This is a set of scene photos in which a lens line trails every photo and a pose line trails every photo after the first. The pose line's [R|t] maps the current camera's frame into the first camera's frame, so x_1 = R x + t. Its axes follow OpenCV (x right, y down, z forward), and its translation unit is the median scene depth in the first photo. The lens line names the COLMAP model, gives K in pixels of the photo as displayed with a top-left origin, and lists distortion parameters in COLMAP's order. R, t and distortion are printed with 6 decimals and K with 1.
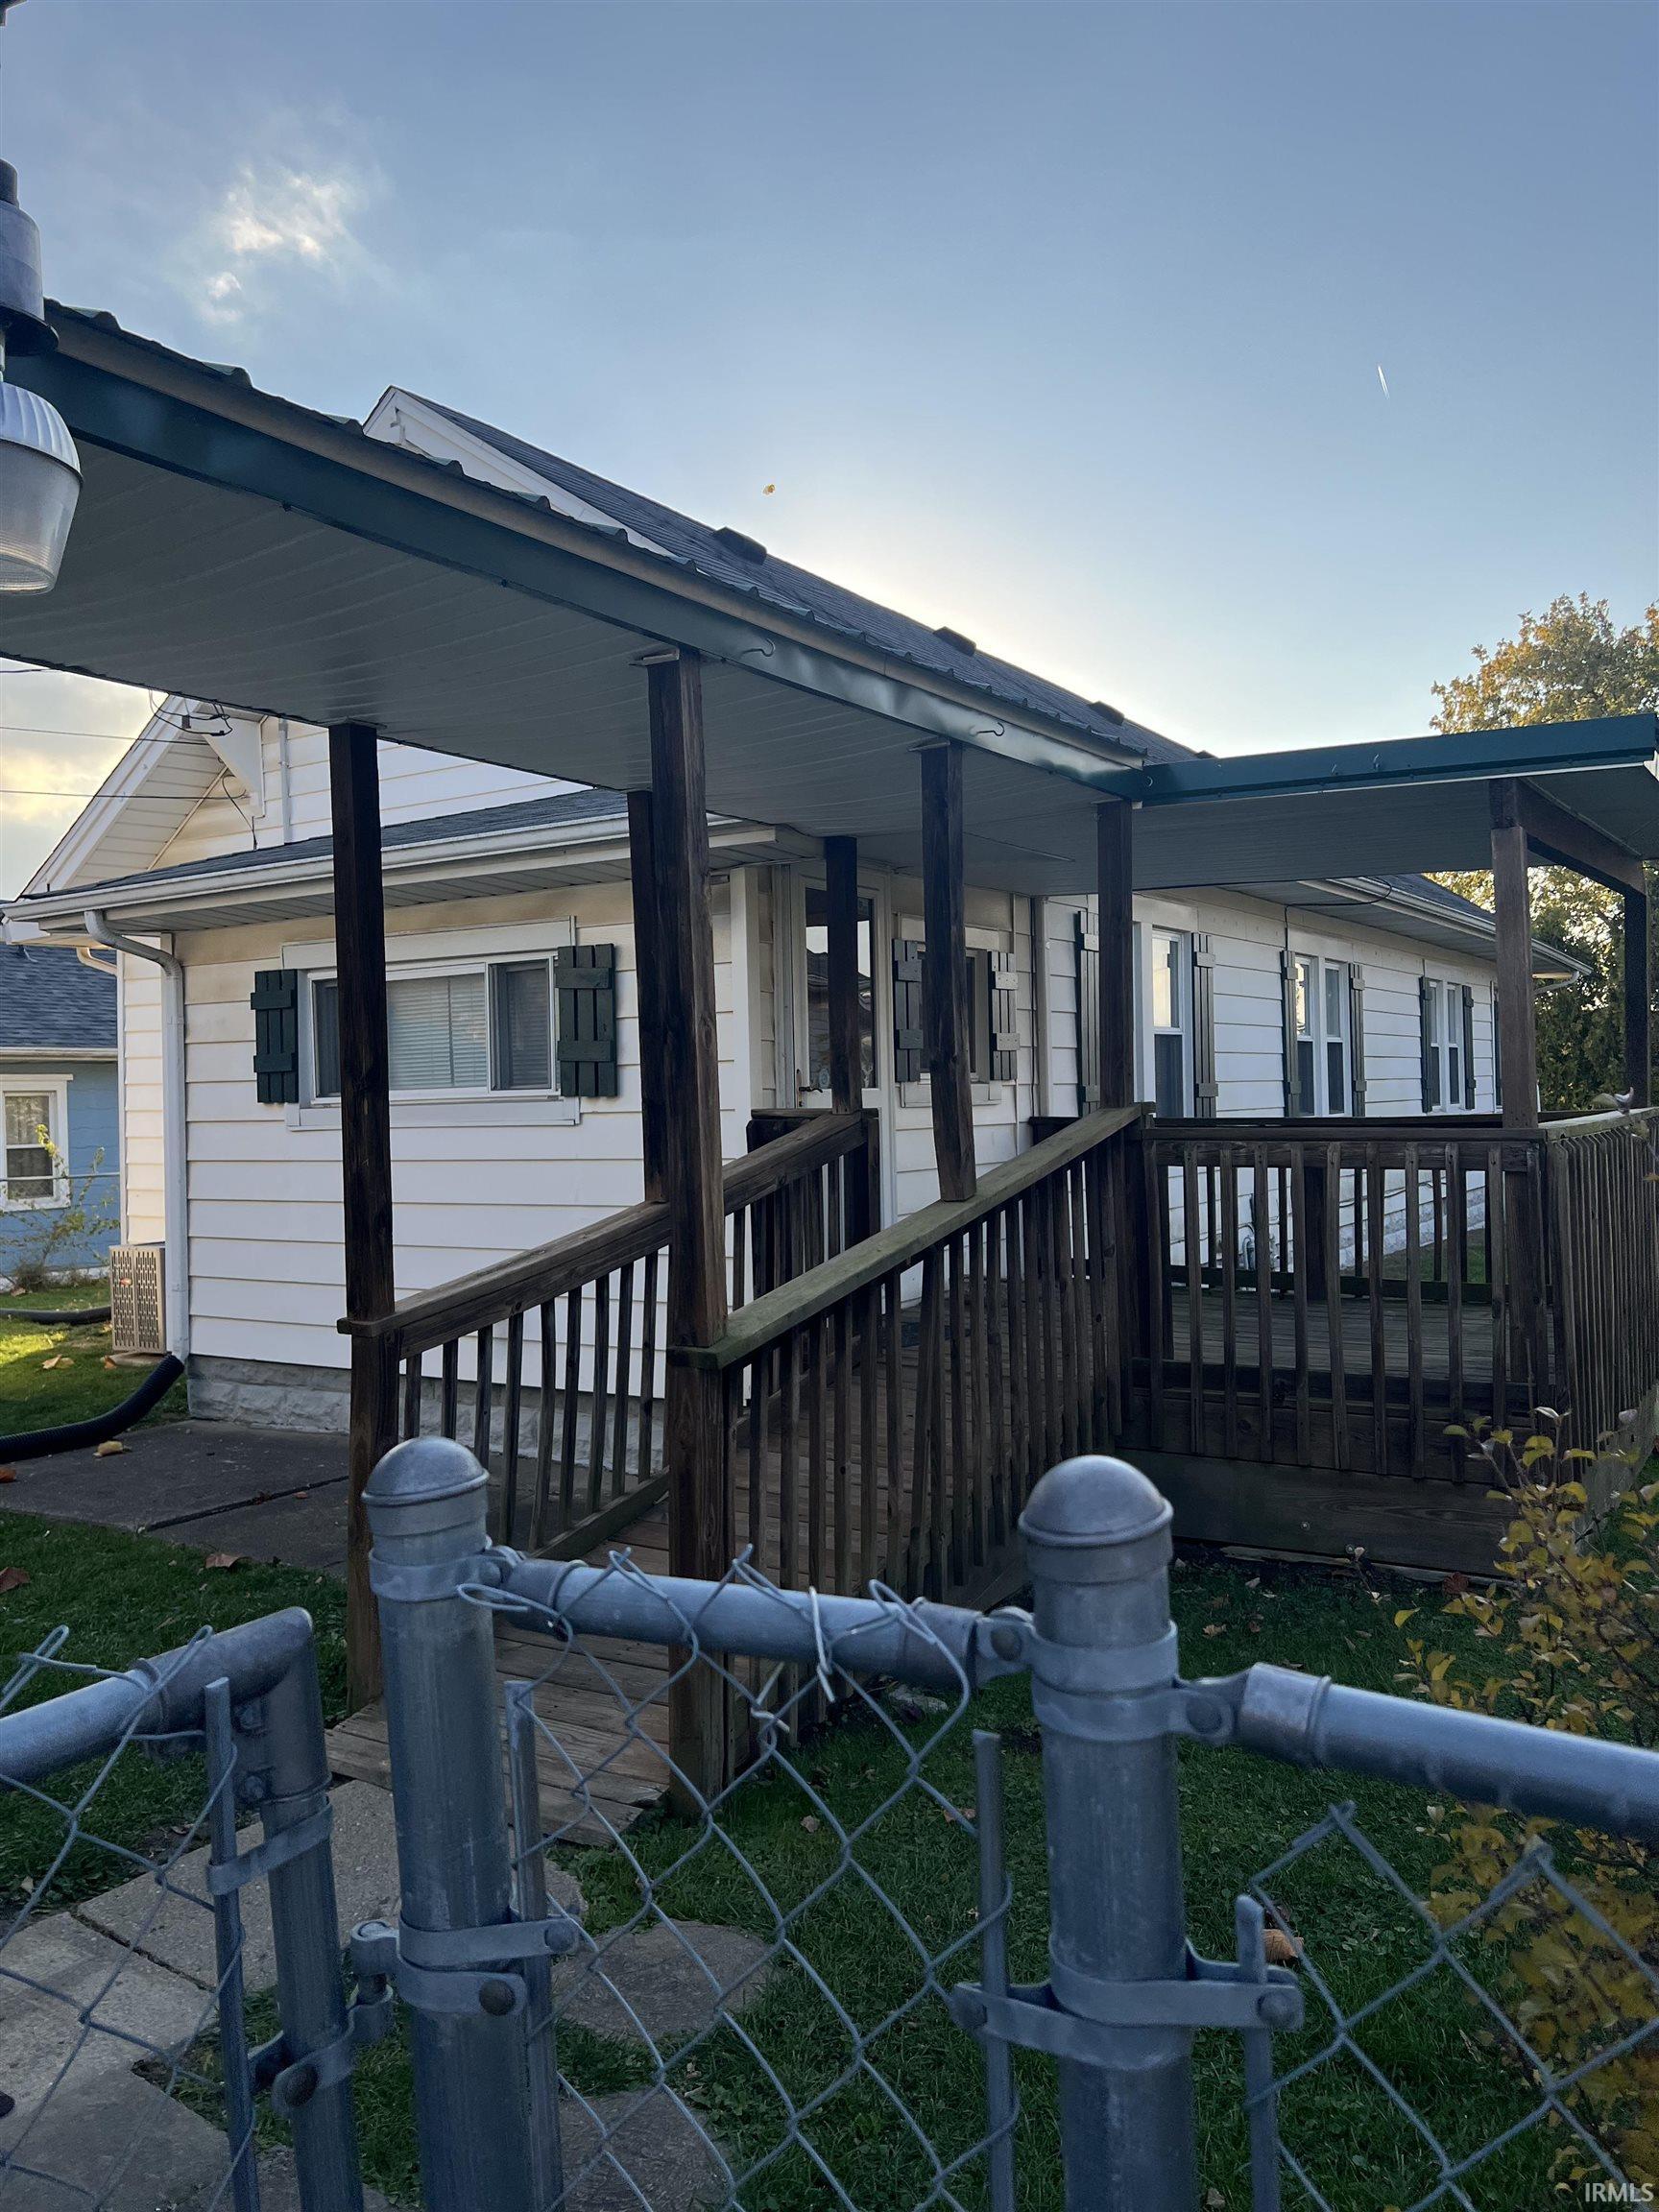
lens RADIAL K [[1646.7, 0, 828.1], [0, 1646.7, 1103.5], [0, 0, 1]] dist [0.060644, -0.073053]
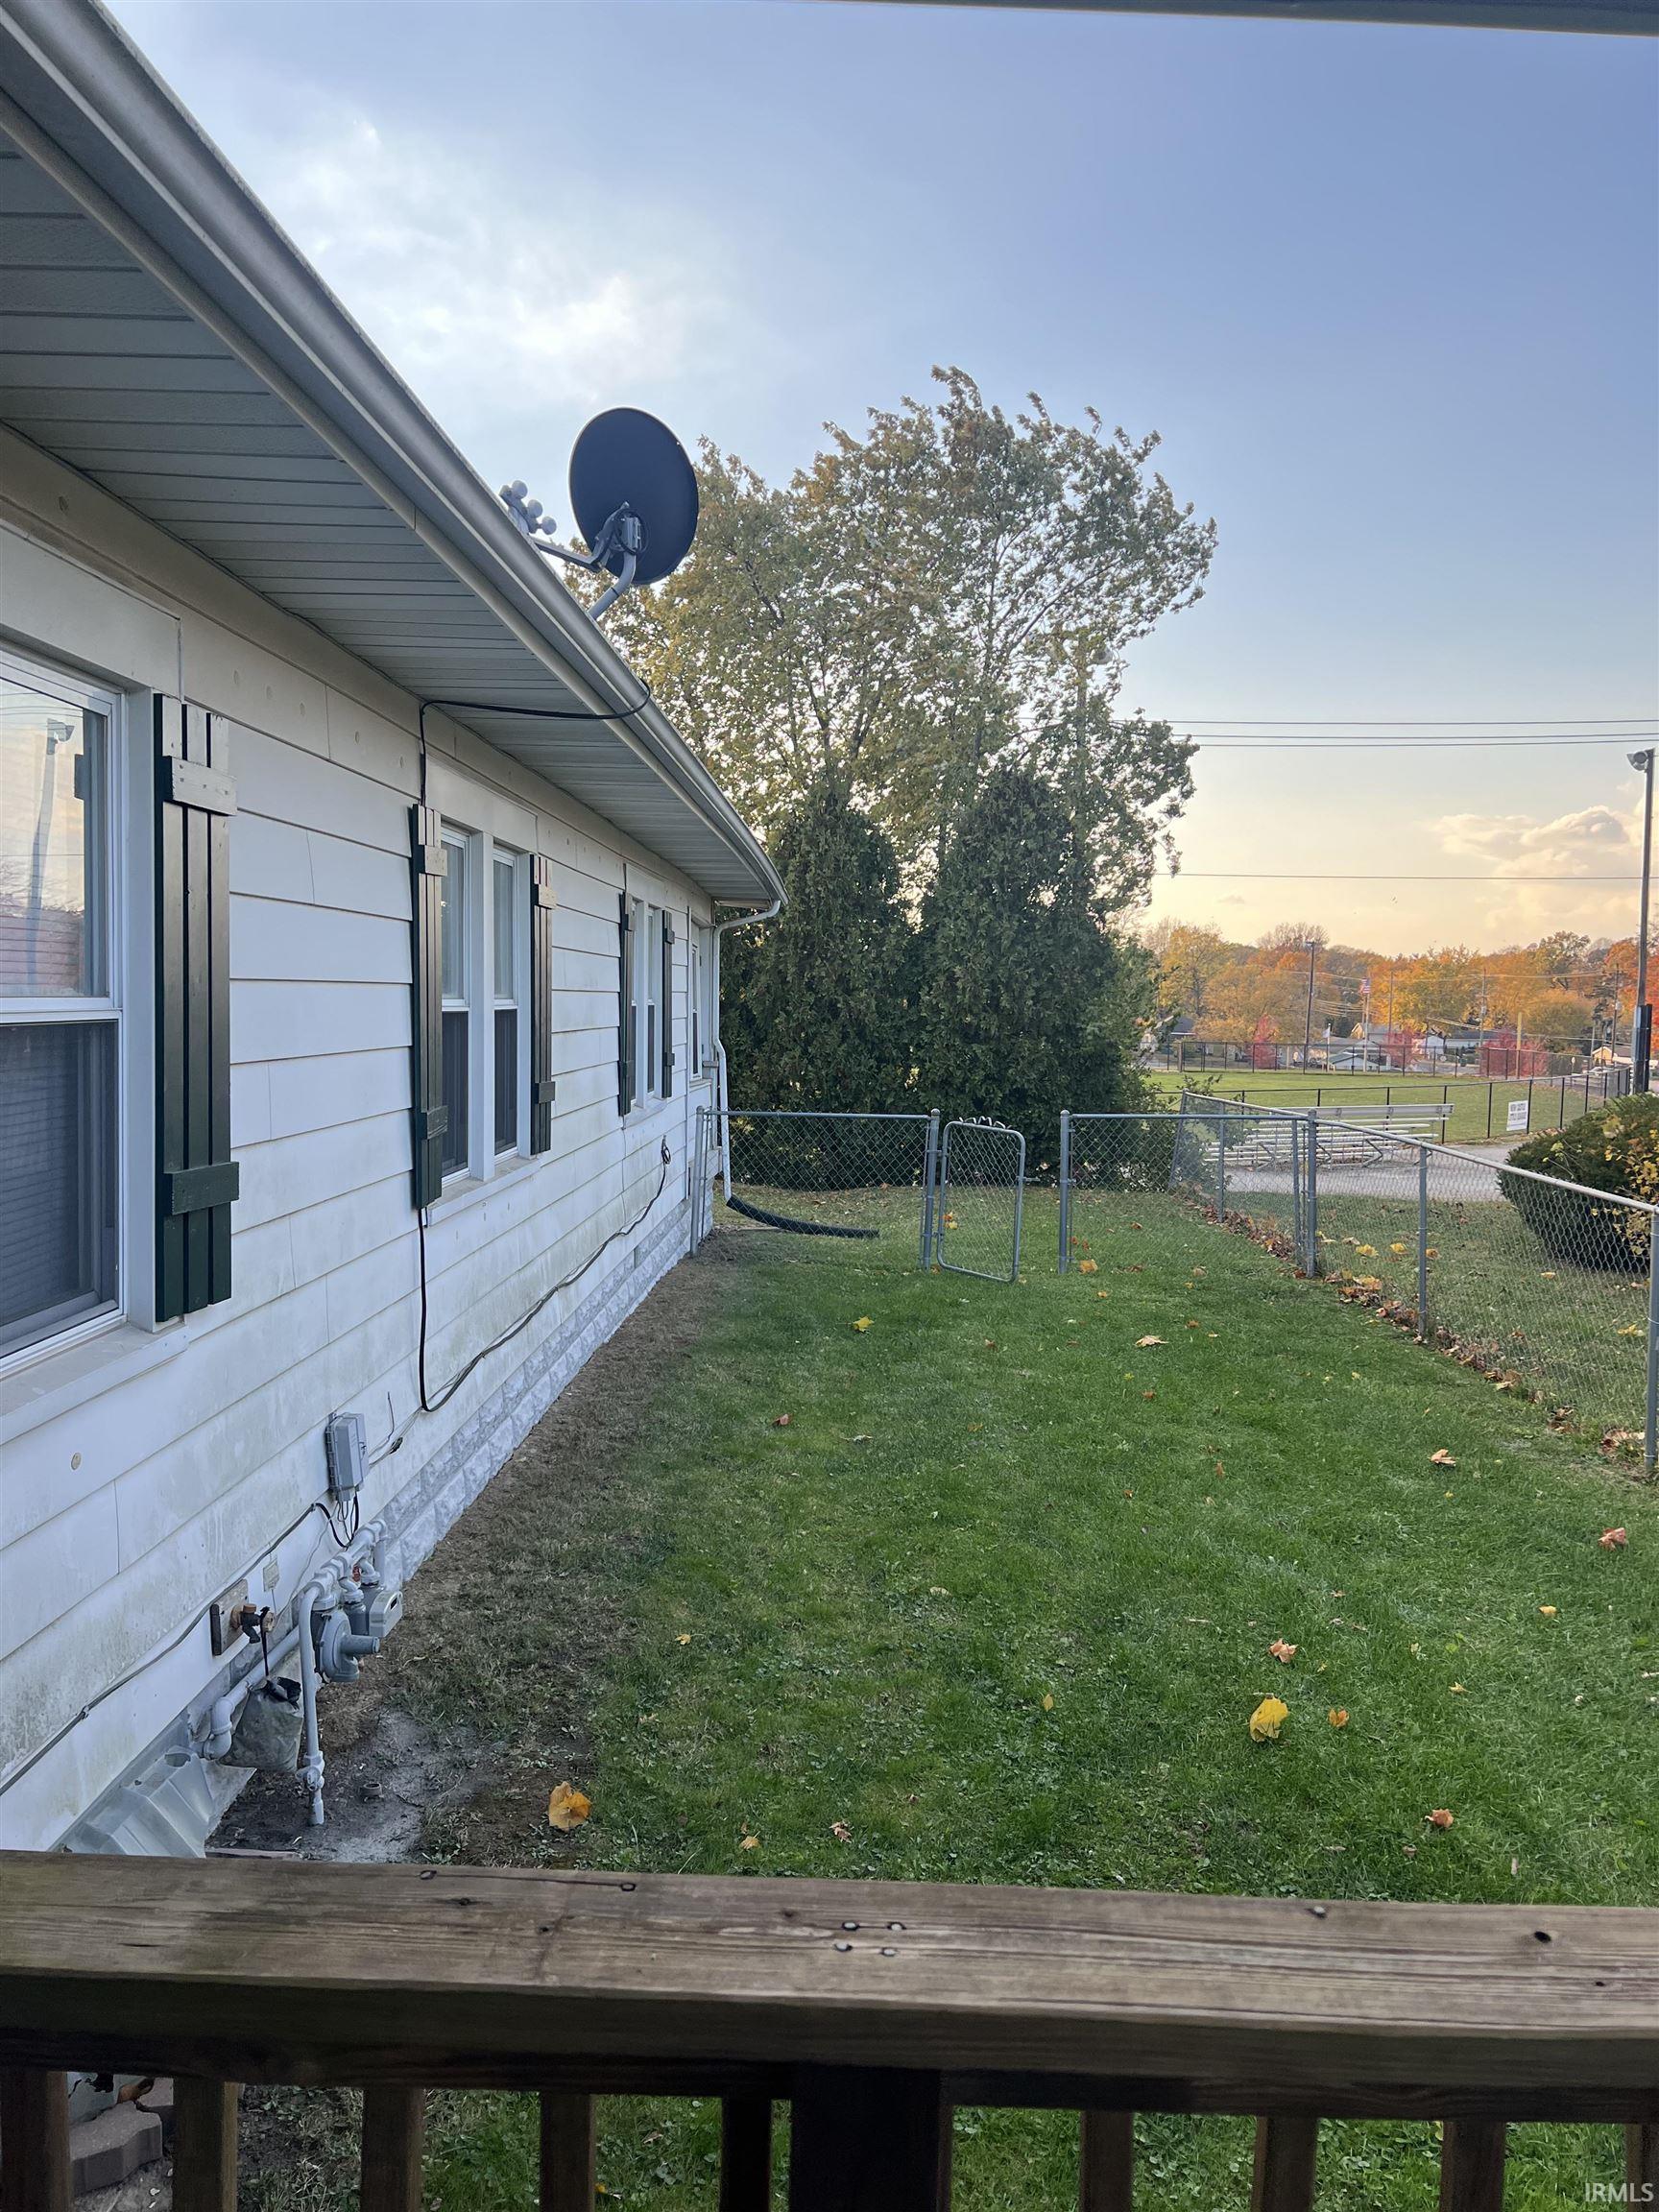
lens RADIAL K [[1646.7, 0, 831.0], [0, 1646.7, 1109.5], [0, 0, 1]] dist [0.060644, -0.073053]
pose [[0.856713, 0.009625, 0.515703, 0.140312], [-0.040475, 0.997997, 0.048612, -0.037102], [-0.514202, -0.062520, 0.855387, 0.549119]]
